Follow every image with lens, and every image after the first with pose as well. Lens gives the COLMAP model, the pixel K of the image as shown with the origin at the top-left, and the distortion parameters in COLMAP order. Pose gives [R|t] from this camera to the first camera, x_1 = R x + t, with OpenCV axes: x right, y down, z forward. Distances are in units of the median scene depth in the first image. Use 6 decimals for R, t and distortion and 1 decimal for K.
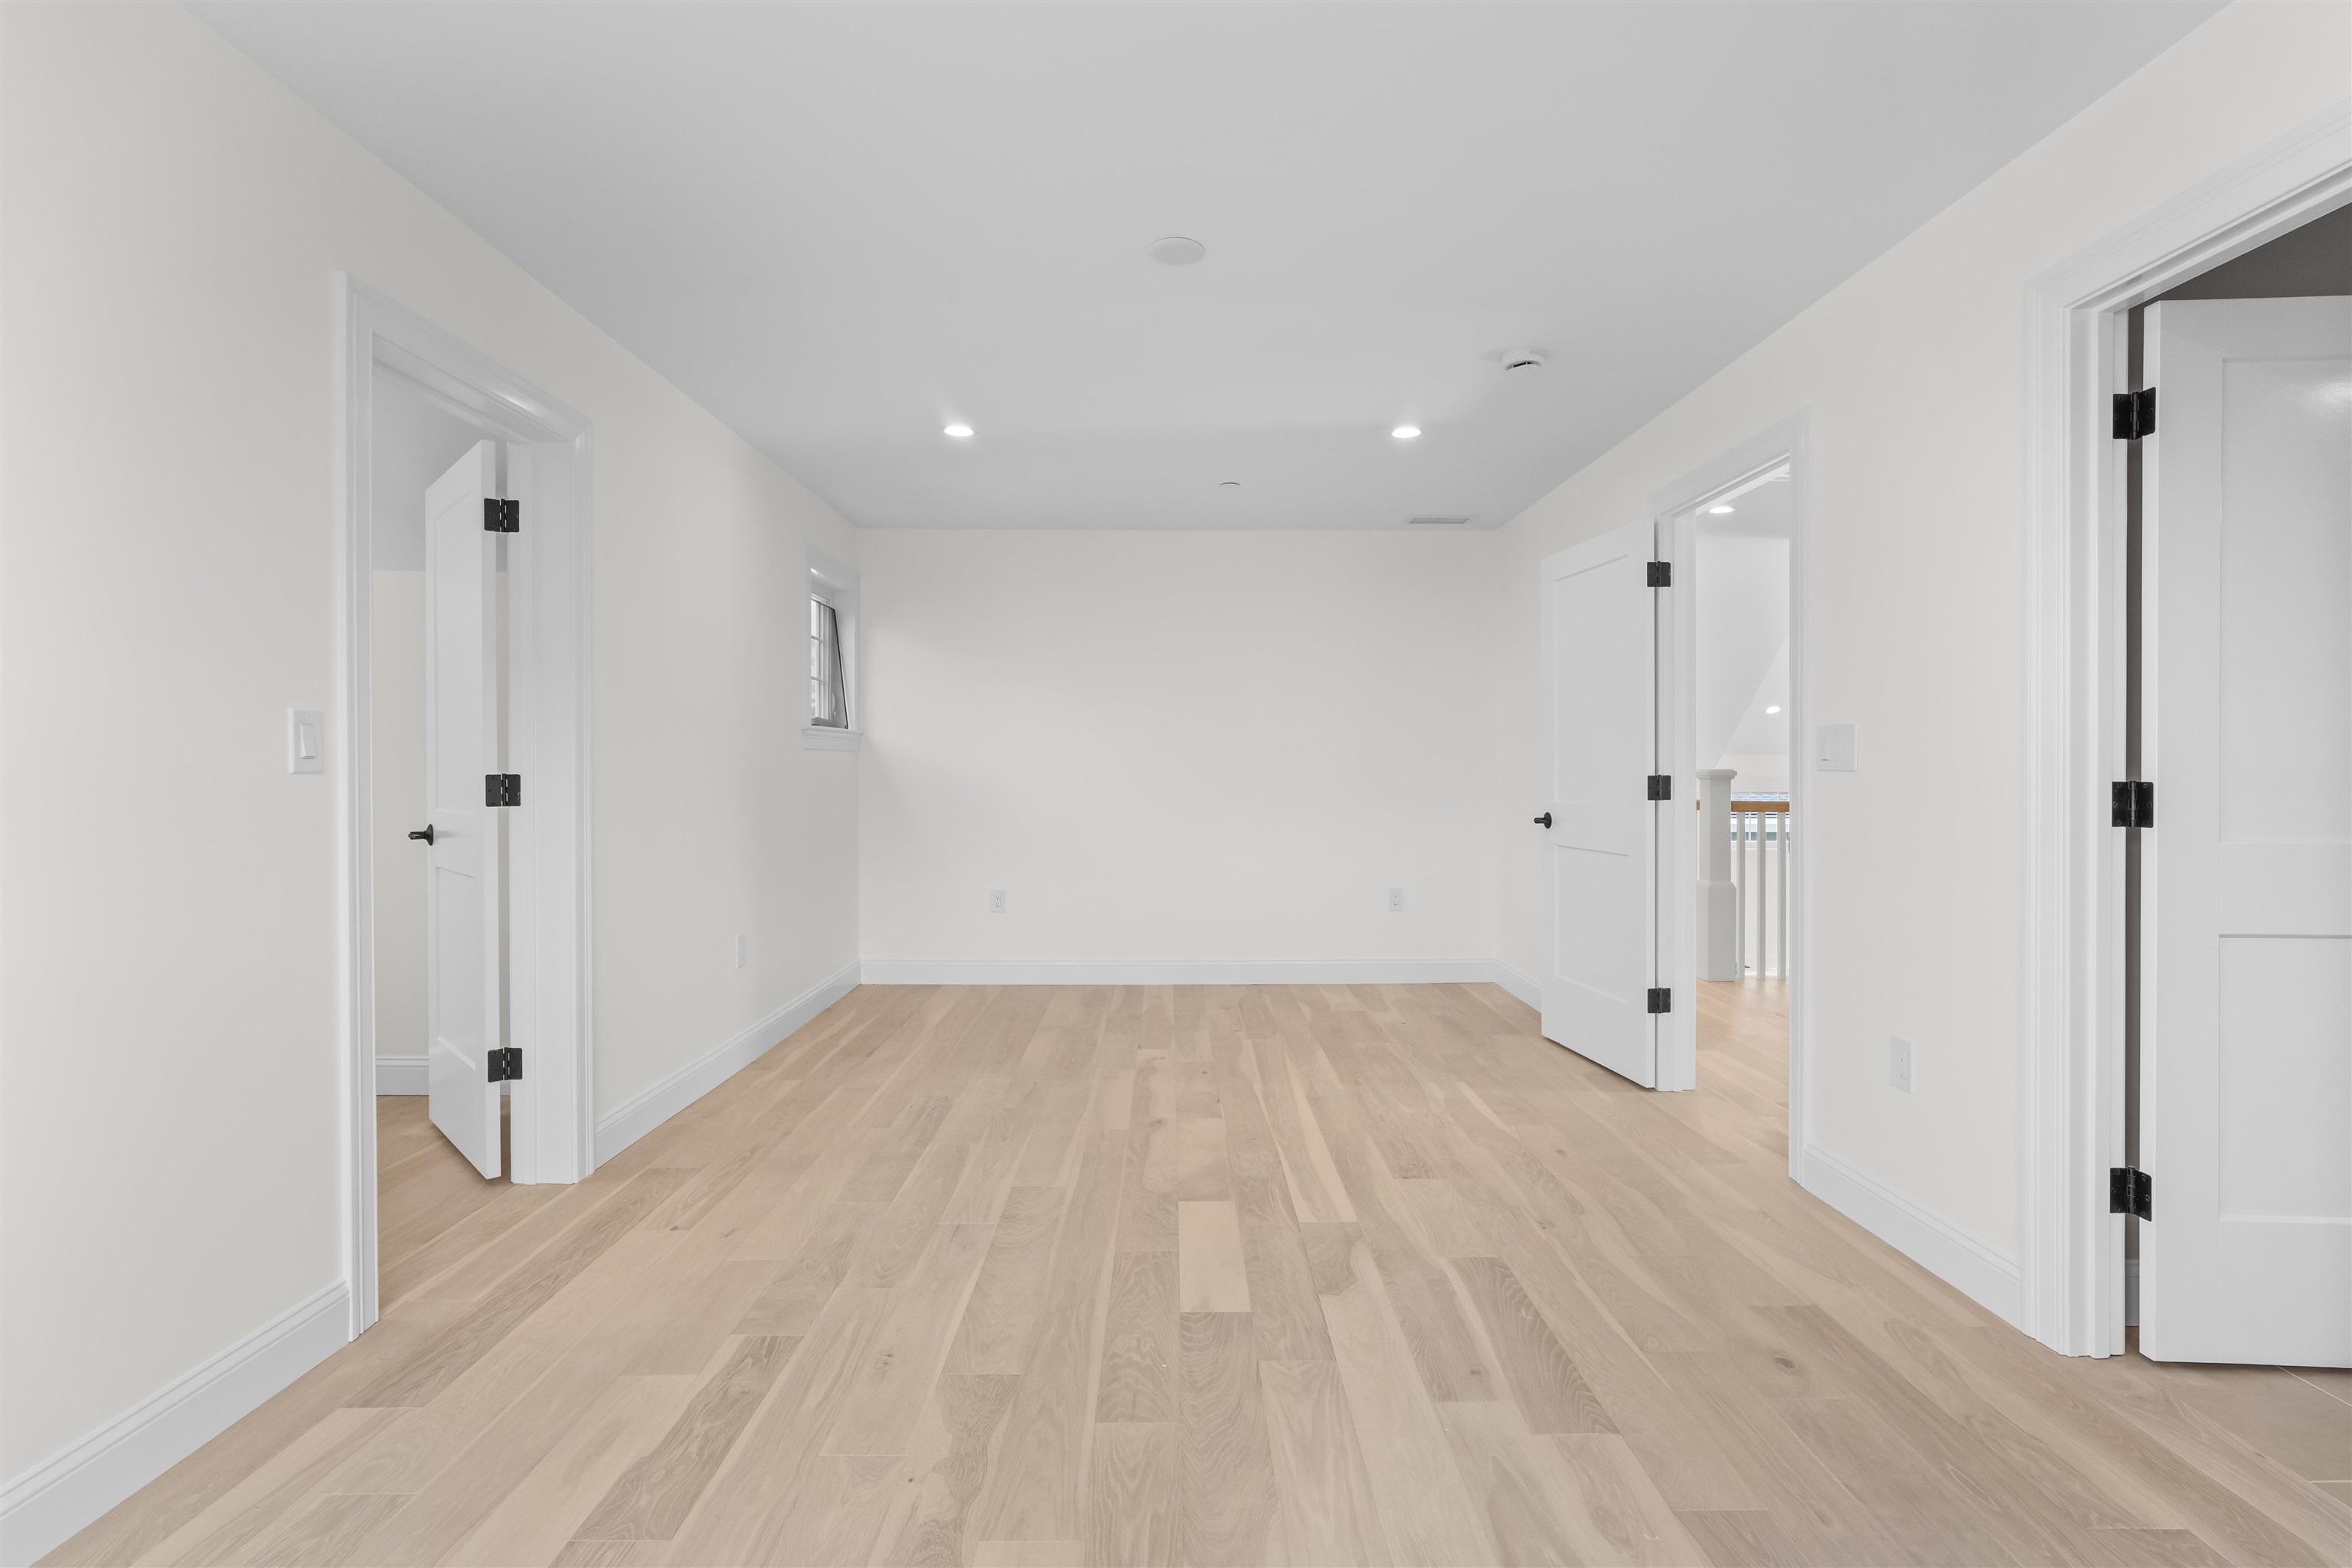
lens RADIAL K [[1115.5, 0, 1181.6], [0, 1115.5, 781.9], [0, 0, 1]] dist [-0.009974, 0.005470]
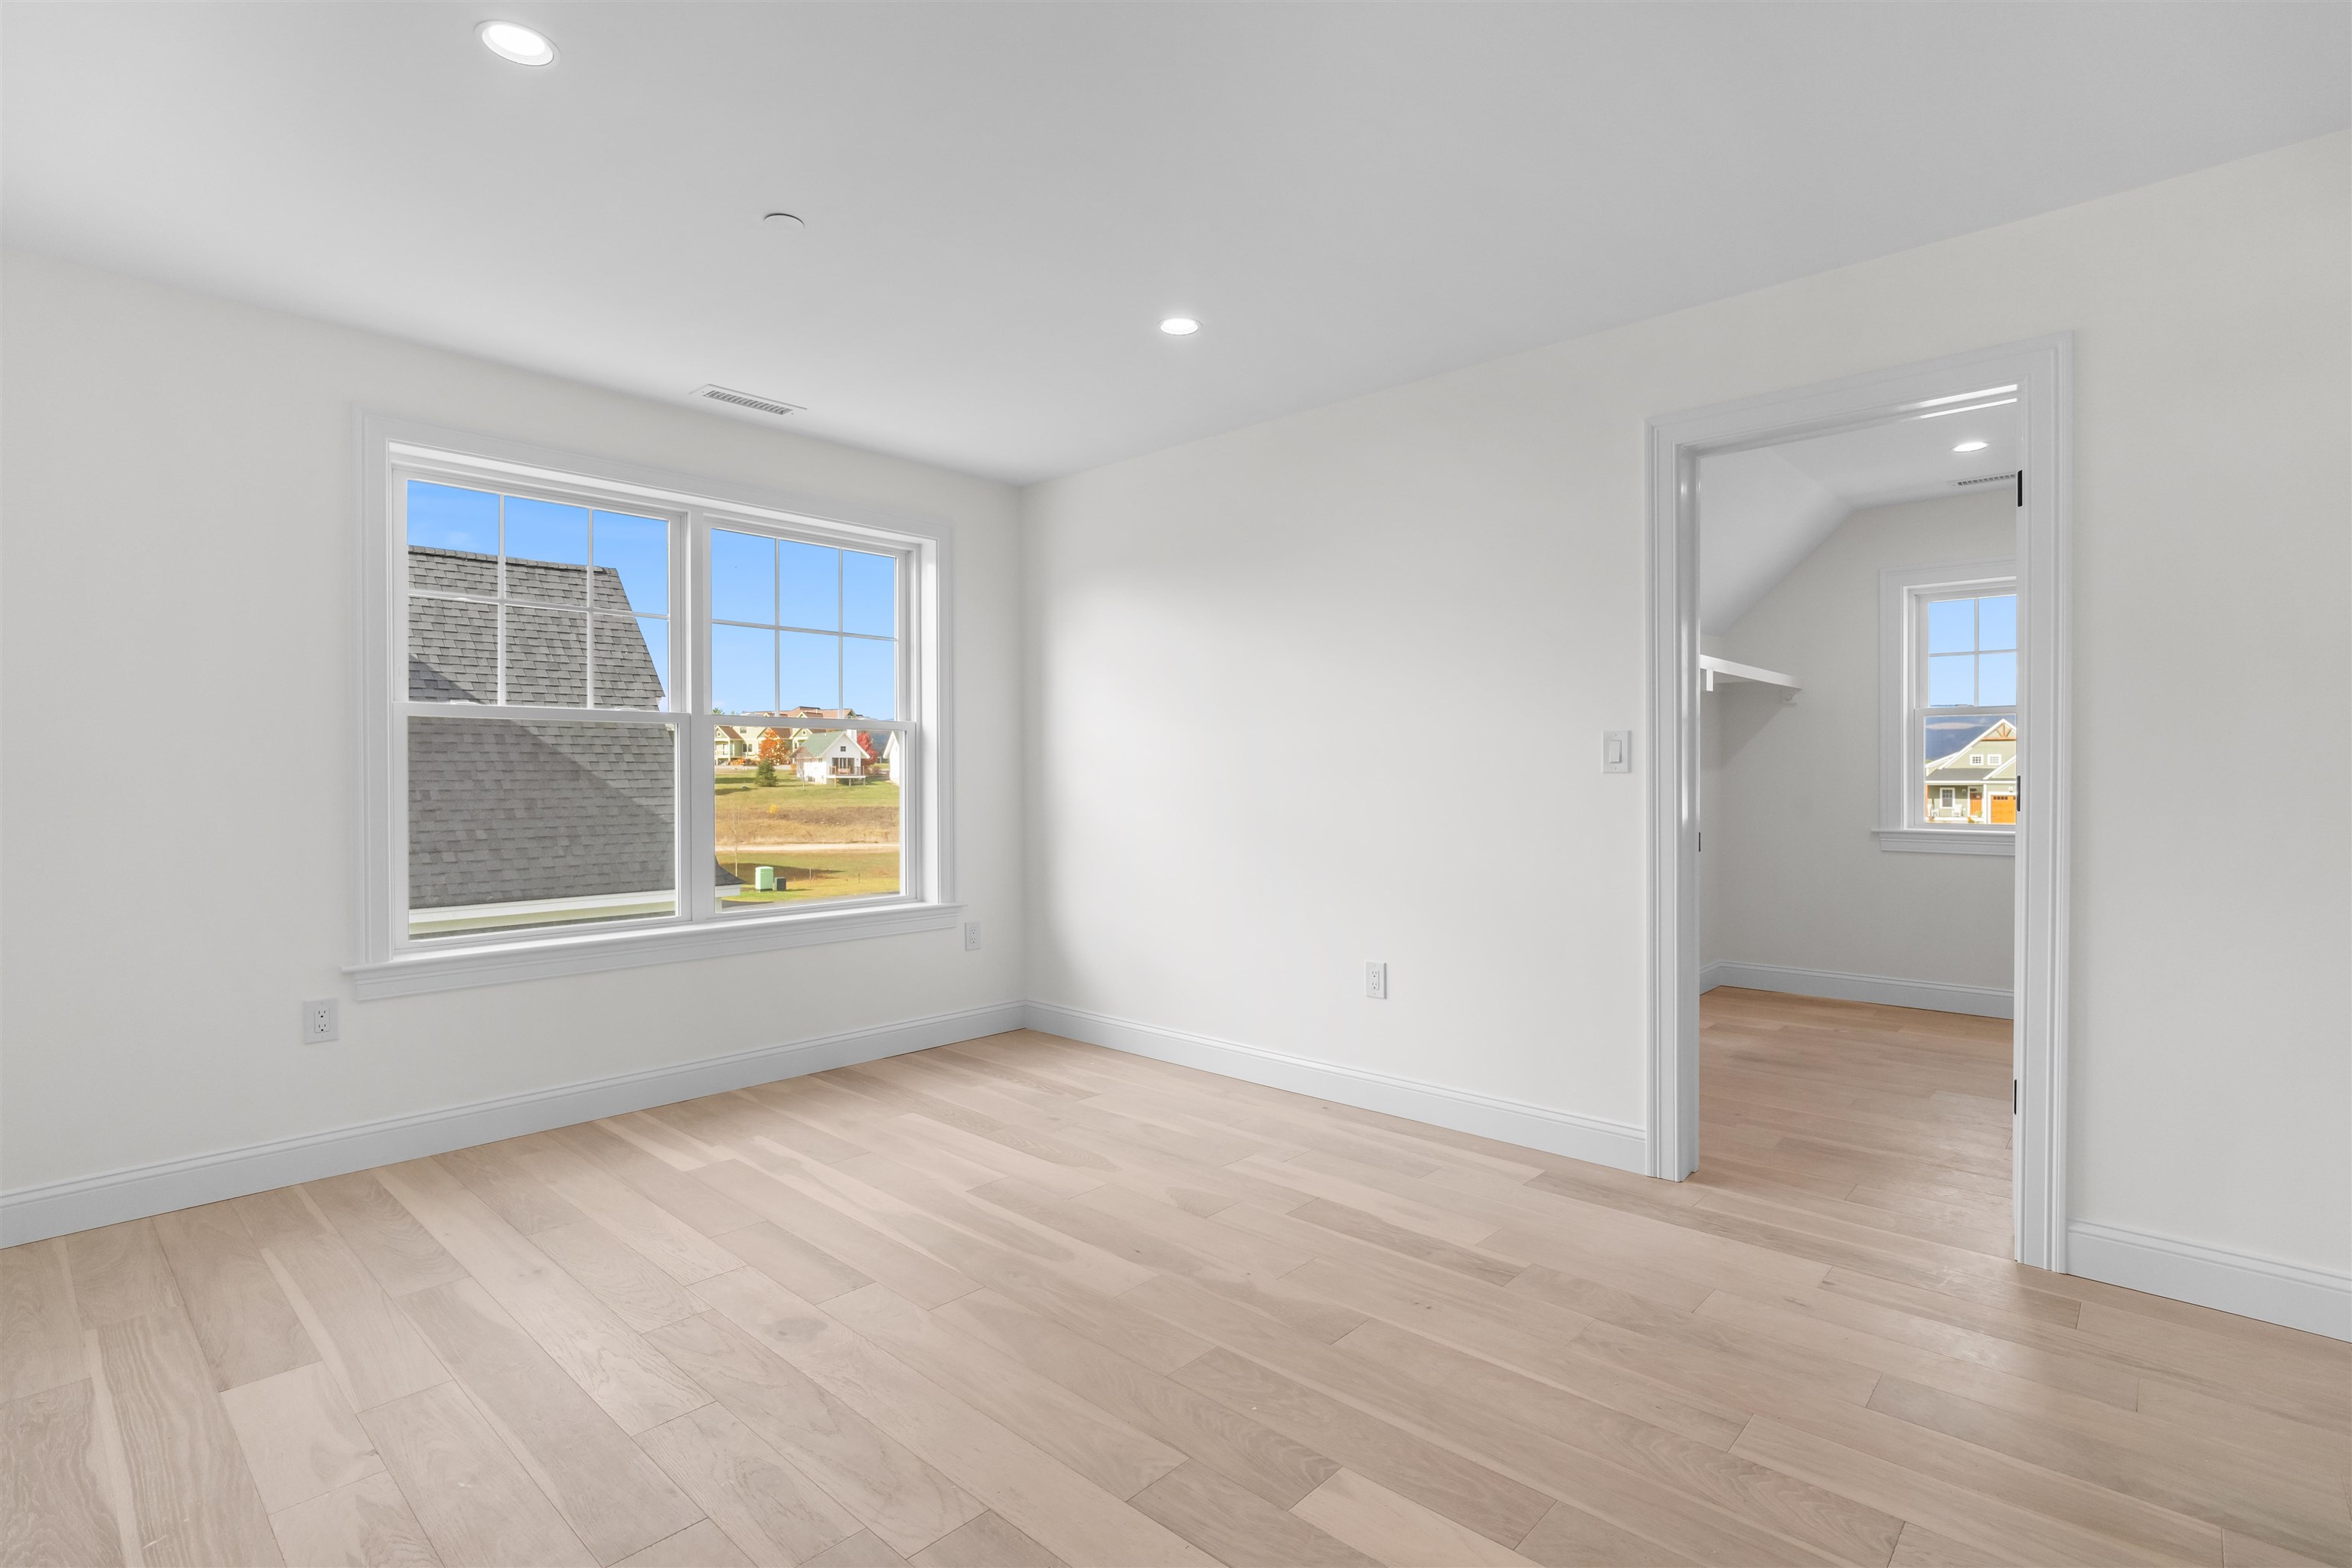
lens RADIAL K [[1115.5, 0, 1185.3], [0, 1115.5, 779.2], [0, 0, 1]] dist [-0.009974, 0.005470]
pose [[-0.684354, 0.004270, -0.729138, 0.677125], [-0.004133, 0.999944, 0.009735, -0.007762], [0.729139, 0.009675, -0.684298, 1.541908]]
